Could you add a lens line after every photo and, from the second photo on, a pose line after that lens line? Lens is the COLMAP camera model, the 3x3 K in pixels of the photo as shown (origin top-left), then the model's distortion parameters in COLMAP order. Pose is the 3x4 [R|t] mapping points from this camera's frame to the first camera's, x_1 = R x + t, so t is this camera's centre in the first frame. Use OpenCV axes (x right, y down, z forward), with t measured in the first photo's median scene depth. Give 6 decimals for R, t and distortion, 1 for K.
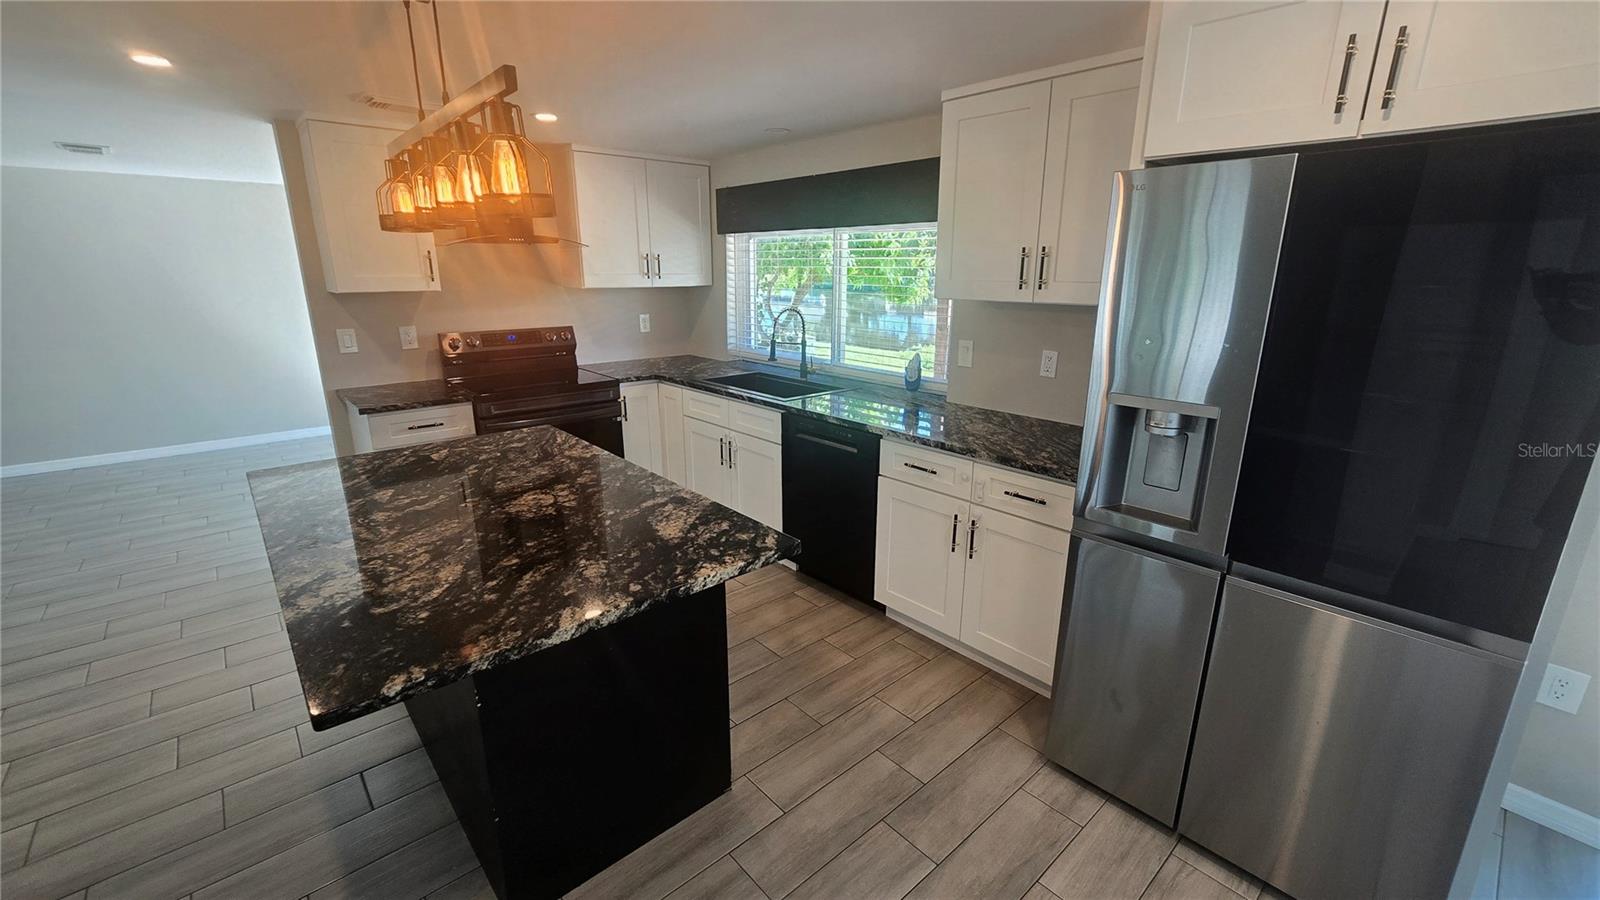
lens RADIAL K [[654.8, 0, 804.8], [0, 654.8, 447.5], [0, 0, 1]] dist [-0.003946, -0.000109]
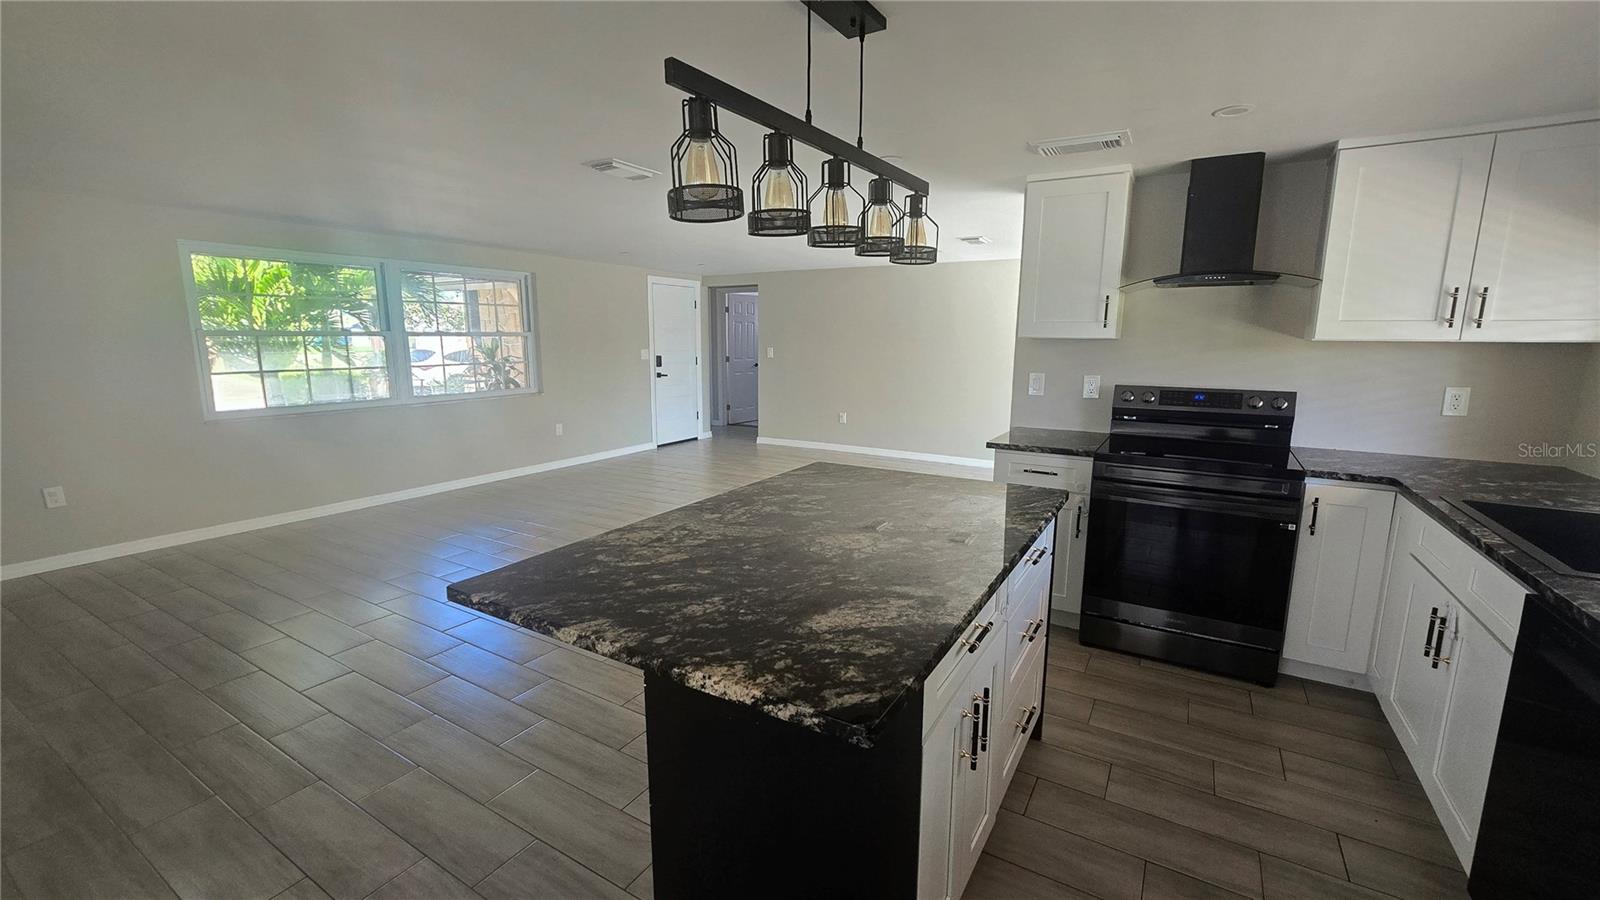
lens RADIAL K [[654.8, 0, 803.2], [0, 654.8, 448.8], [0, 0, 1]] dist [-0.003946, -0.000109]
pose [[0.300316, 0.160519, -0.940236, 0.252175], [-0.259458, 0.962317, 0.081416, -0.061979], [0.917874, 0.219501, 0.330647, 0.399404]]
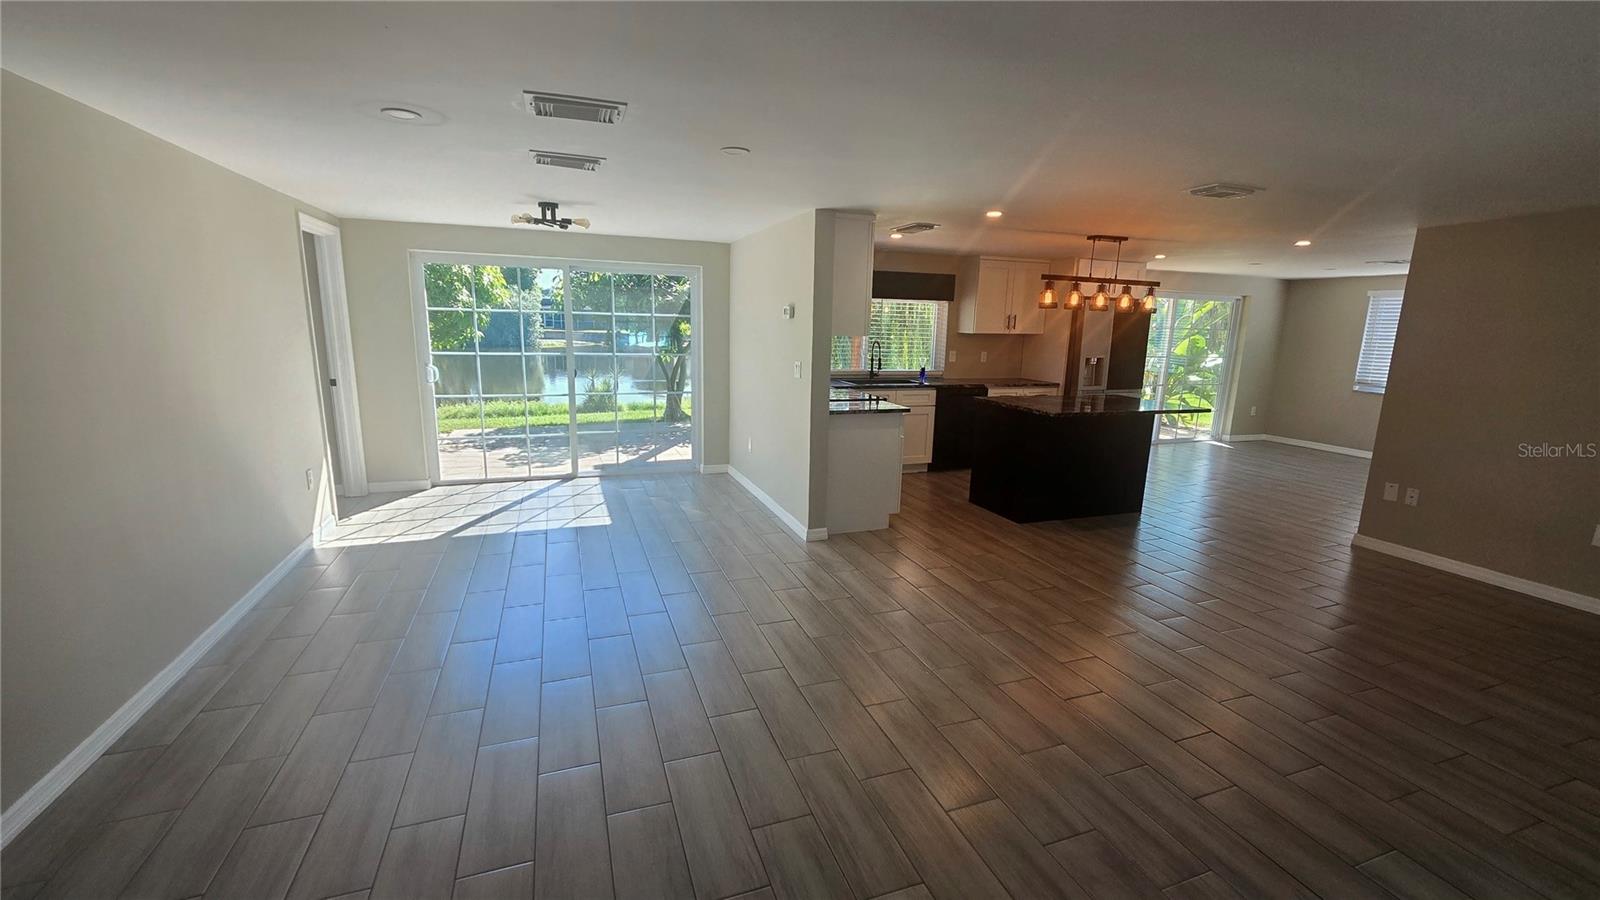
lens RADIAL K [[654.8, 0, 801.5], [0, 654.8, 453.2], [0, 0, 1]] dist [-0.003946, -0.000109]
pose [[0.365048, -0.180565, 0.913310, -2.374453], [0.224581, 0.969120, 0.101834, -0.184389], [-0.903495, 0.167938, 0.394327, 0.678612]]
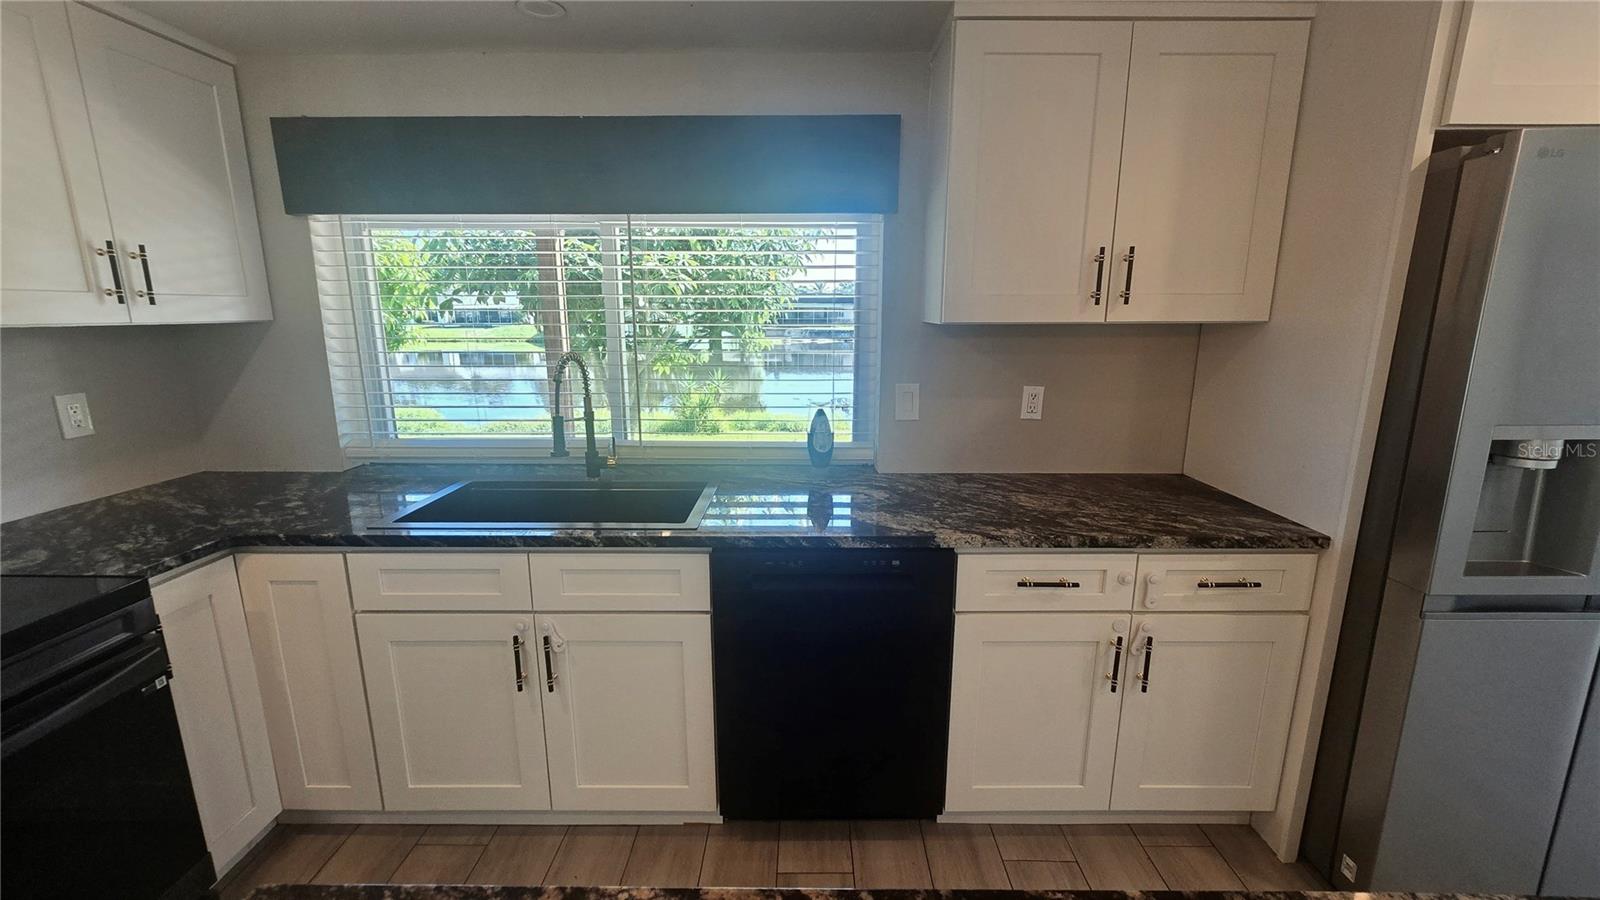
lens RADIAL K [[654.8, 0, 799.0], [0, 654.8, 454.9], [0, 0, 1]] dist [-0.003946, -0.000109]
pose [[0.672013, -0.160634, 0.722907, -0.389329], [0.198924, 0.979468, 0.032724, -0.146570], [-0.713321, 0.121812, 0.690170, 0.657228]]
